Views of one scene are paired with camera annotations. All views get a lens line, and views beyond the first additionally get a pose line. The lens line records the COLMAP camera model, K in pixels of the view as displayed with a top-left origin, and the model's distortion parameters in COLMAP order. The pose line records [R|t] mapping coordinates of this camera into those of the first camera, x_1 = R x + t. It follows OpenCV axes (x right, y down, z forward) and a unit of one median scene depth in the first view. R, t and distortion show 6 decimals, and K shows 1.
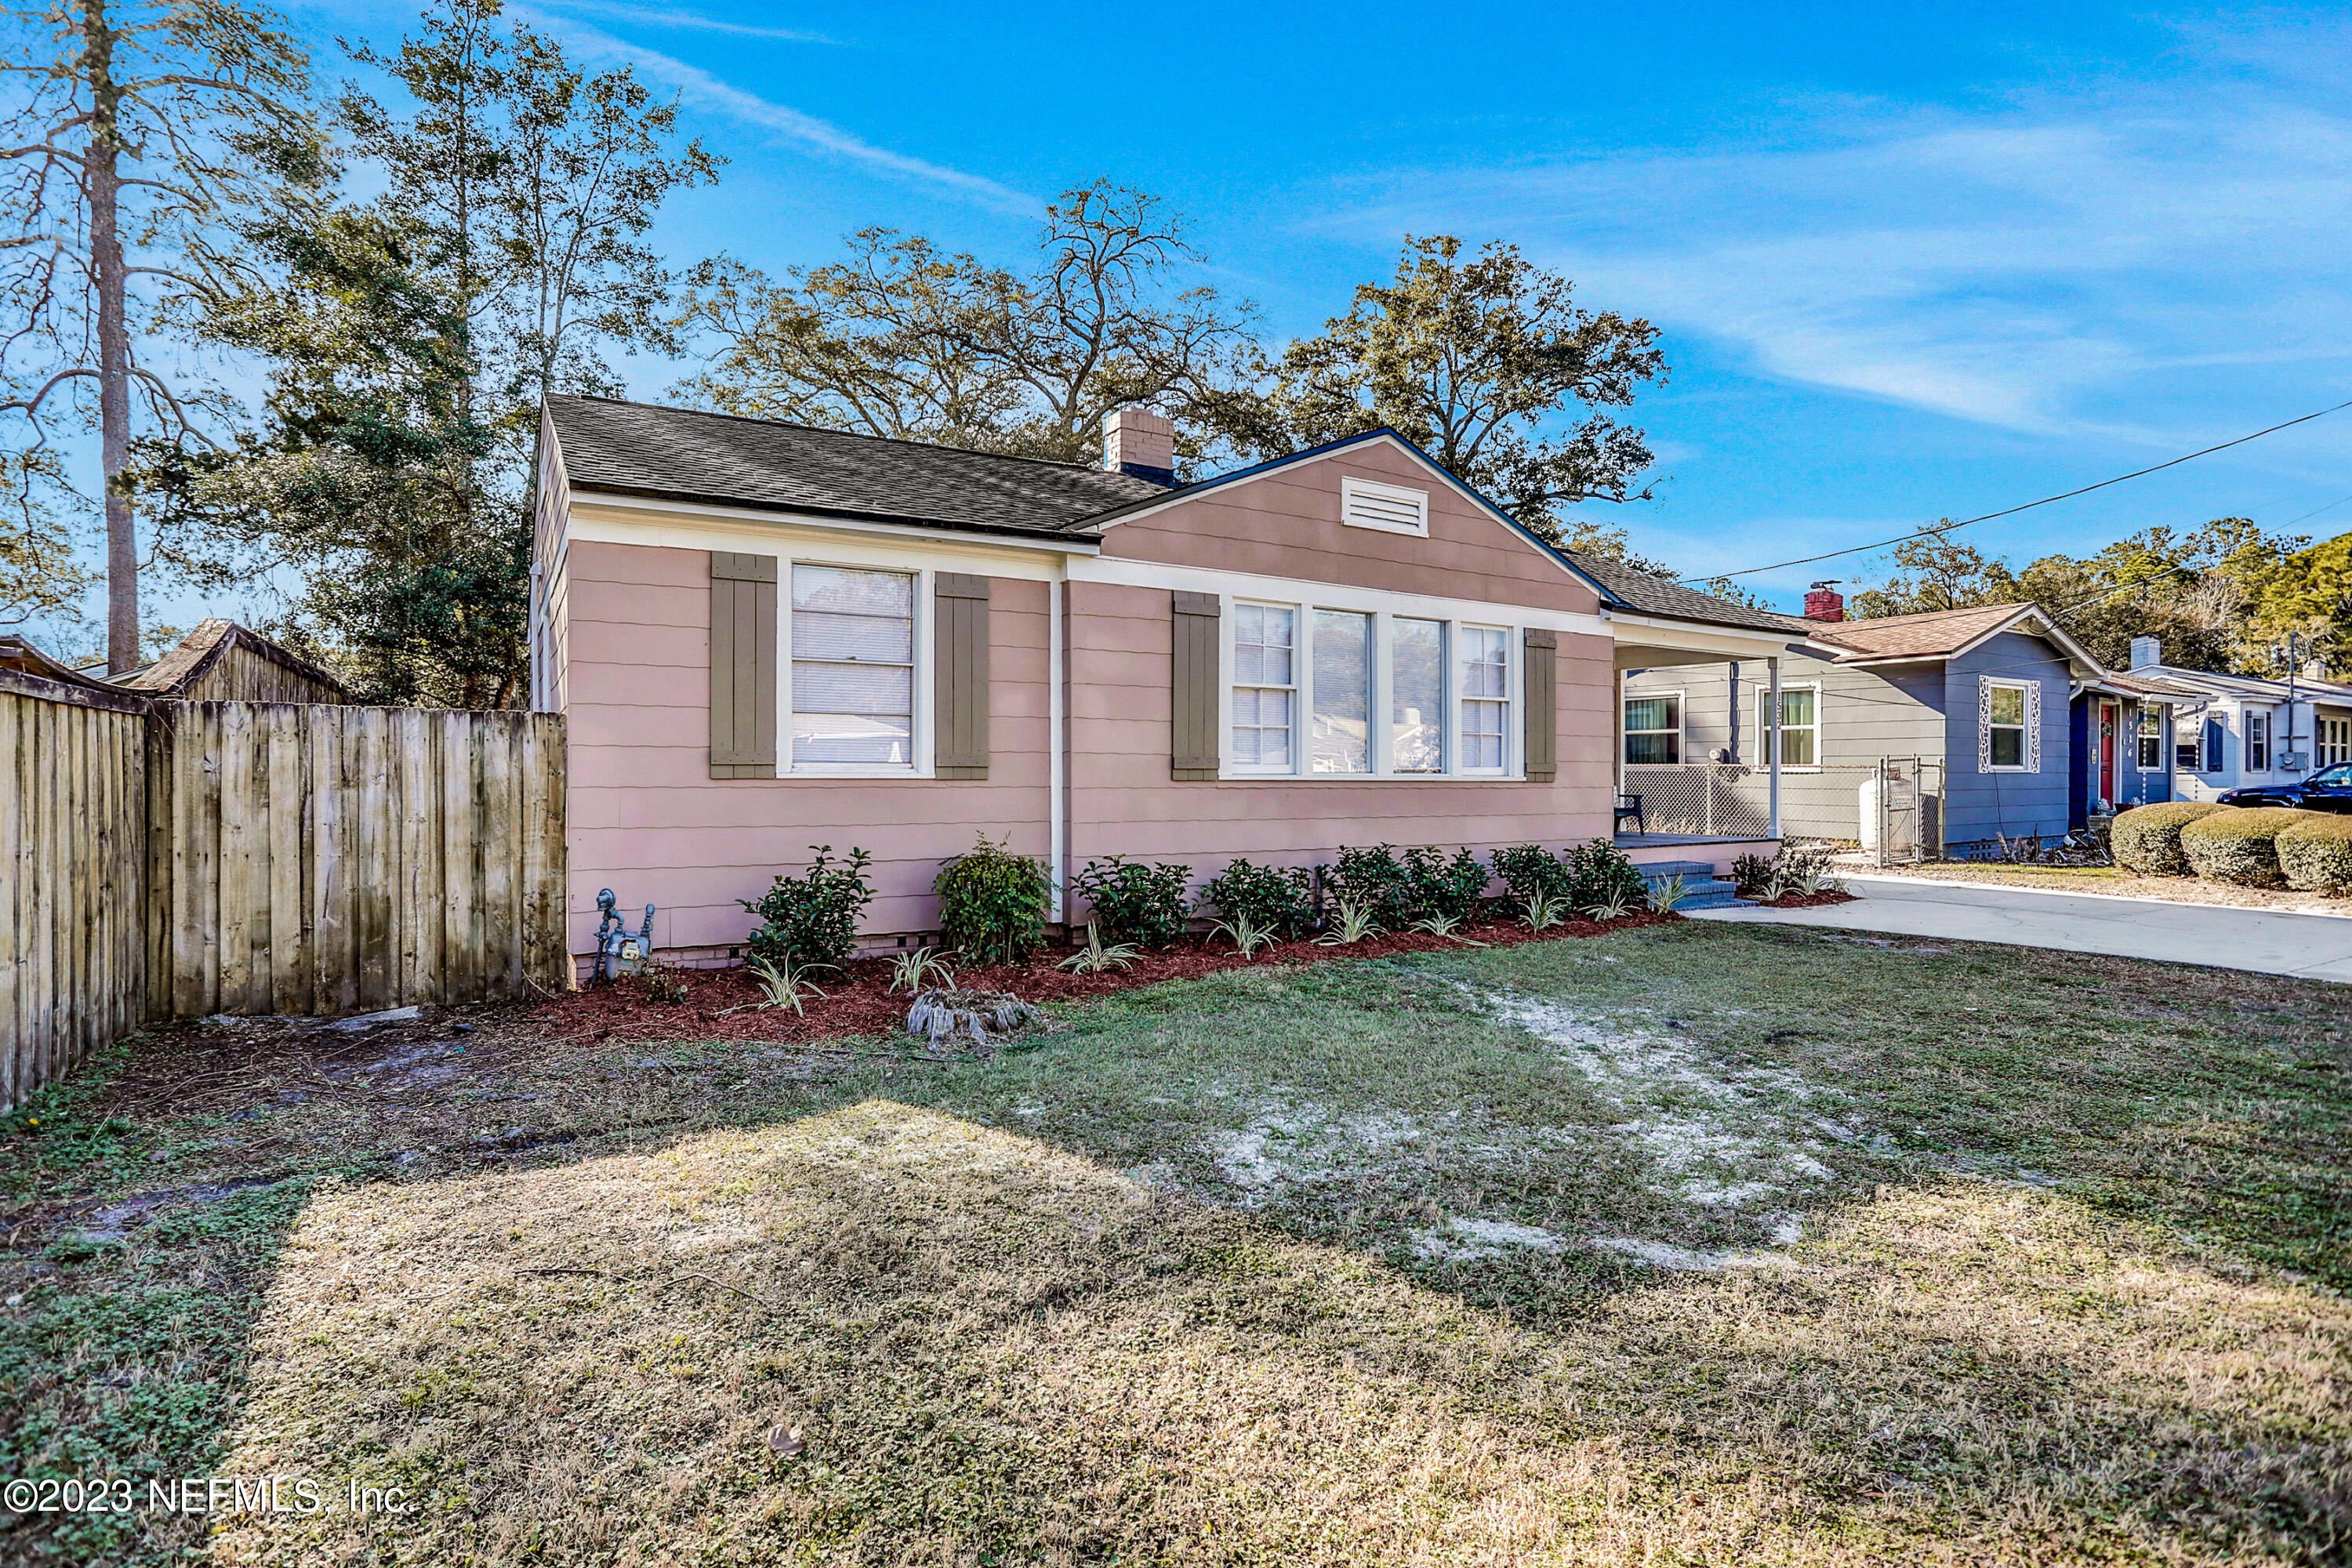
lens RADIAL K [[1268.8, 0, 1197.5], [0, 1268.8, 776.3], [0, 0, 1]] dist [-0.041540, 0.000117]
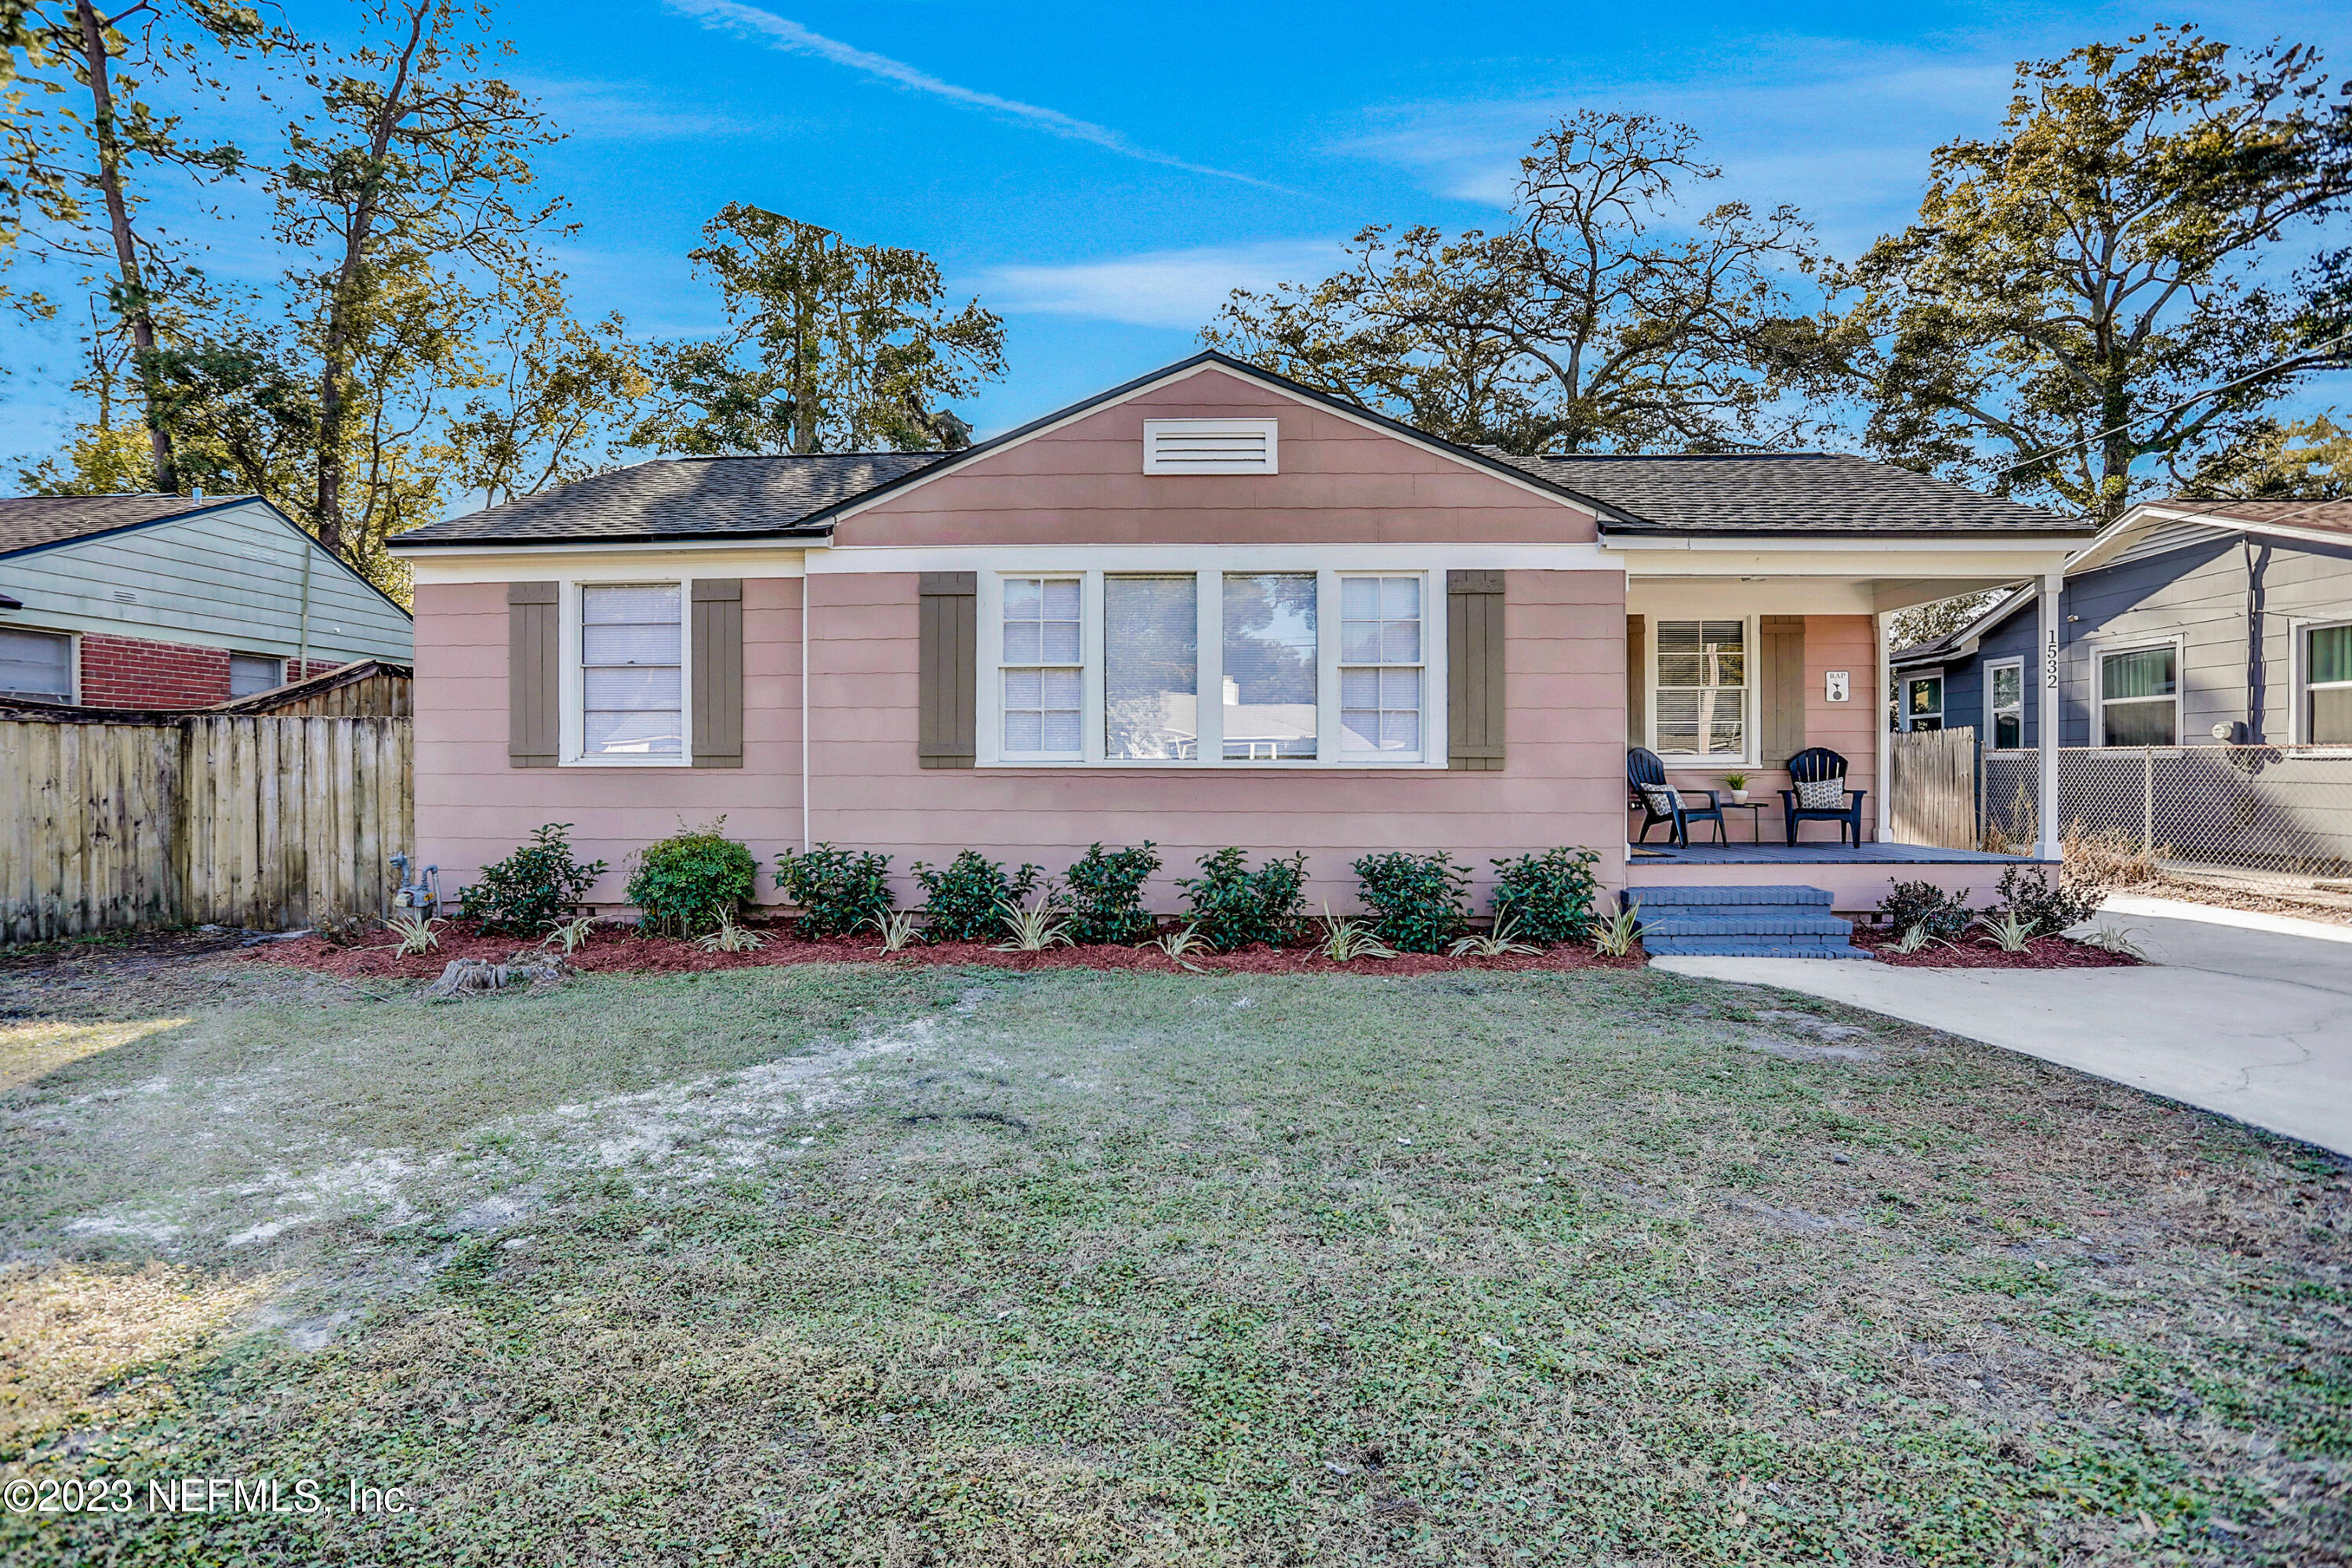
lens RADIAL K [[1268.8, 0, 1160.9], [0, 1268.8, 781.7], [0, 0, 1]] dist [-0.041540, 0.000117]
pose [[0.795723, 0.001790, -0.605658, 0.710679], [0.001717, 0.999985, 0.005211, 0.008775], [0.605659, -0.005187, 0.795708, 0.338445]]
